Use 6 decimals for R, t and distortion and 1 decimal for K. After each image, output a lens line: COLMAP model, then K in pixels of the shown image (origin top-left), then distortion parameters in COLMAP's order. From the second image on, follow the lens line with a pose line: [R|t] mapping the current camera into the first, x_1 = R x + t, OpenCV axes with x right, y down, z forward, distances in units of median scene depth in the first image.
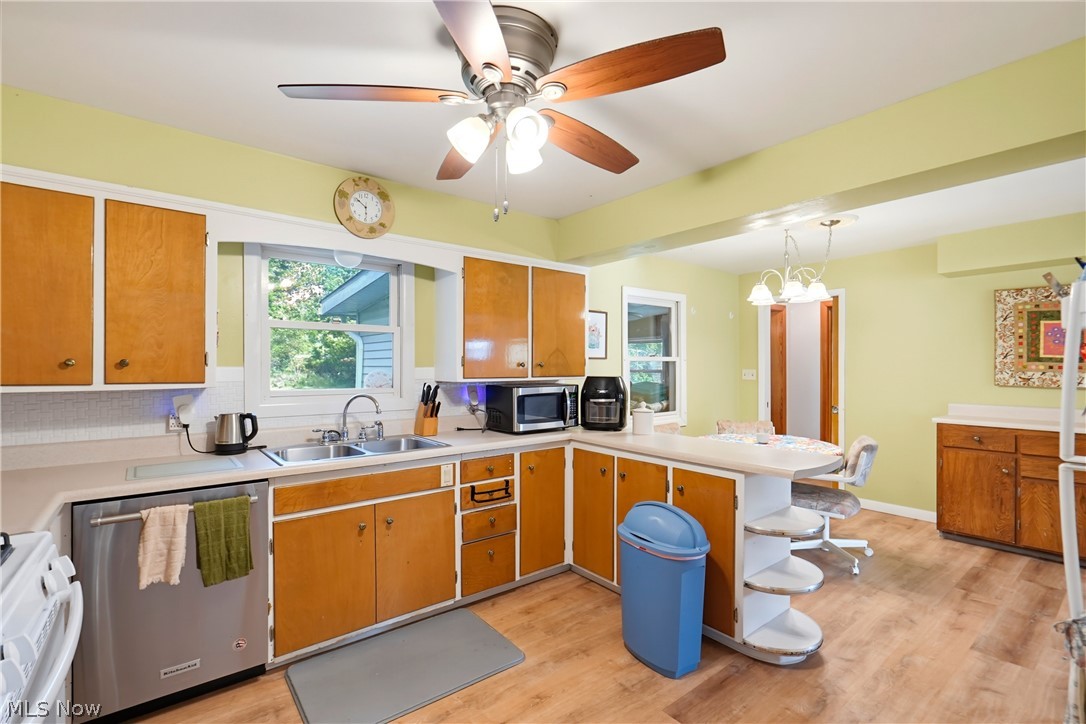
lens RADIAL K [[491.8, 0, 548.2], [0, 491.8, 366.2], [0, 0, 1]] dist [-0.002540, -0.000012]
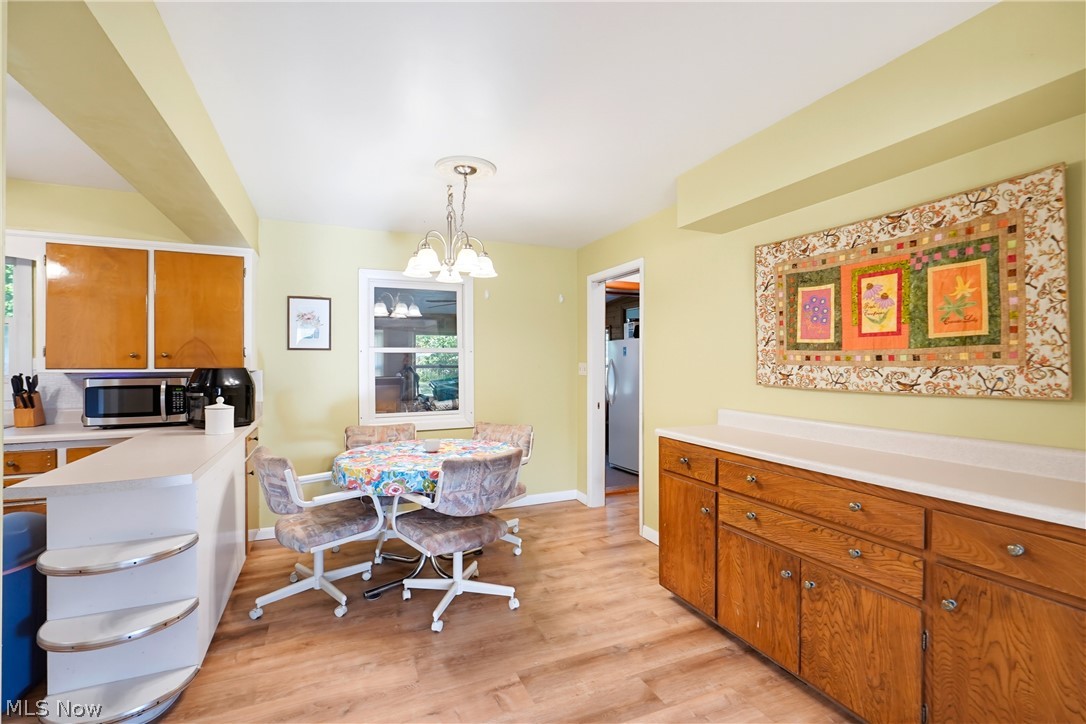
lens RADIAL K [[492.1, 0, 543.1], [0, 492.1, 360.5], [0, 0, 1]] dist [-0.000493, 0.000222]
pose [[0.964584, 0.000431, -0.263775, 0.850141], [-0.001325, 0.999994, -0.003213, 0.008100], [0.263772, 0.003449, 0.964579, 0.270389]]
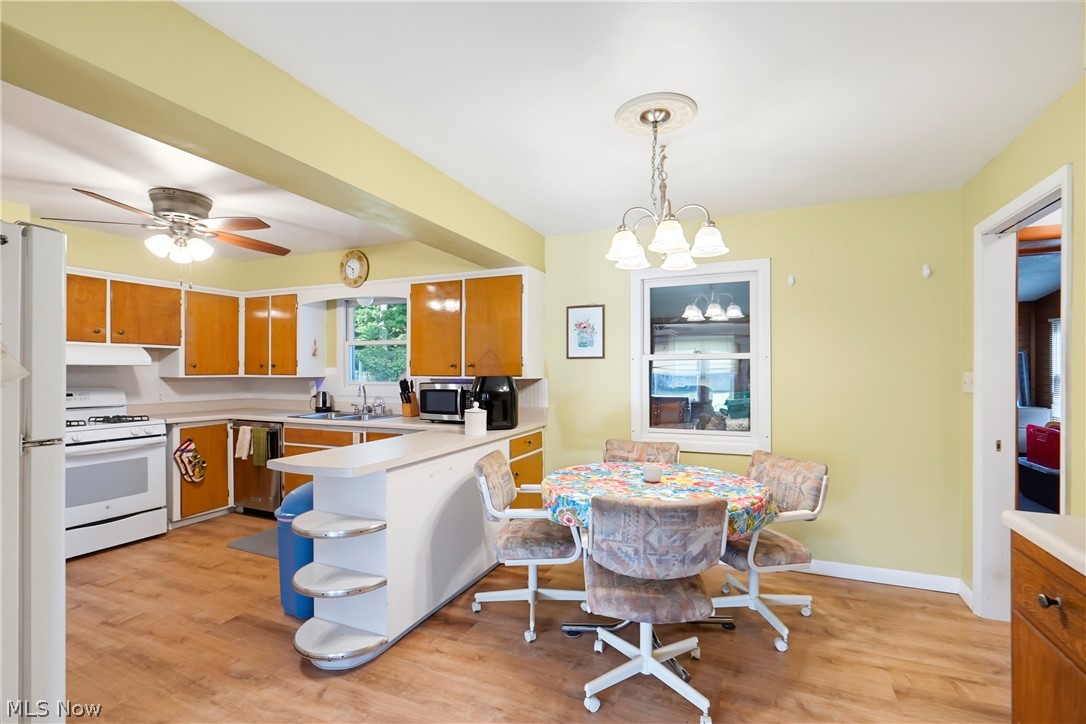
lens RADIAL K [[491.8, 0, 548.2], [0, 491.8, 366.2], [0, 0, 1]] dist [-0.002540, -0.000012]
pose [[0.467545, -0.004960, -0.883955, 0.982716], [0.000125, 0.999985, -0.005544, 0.005320], [0.883969, 0.002481, 0.467539, 0.583609]]
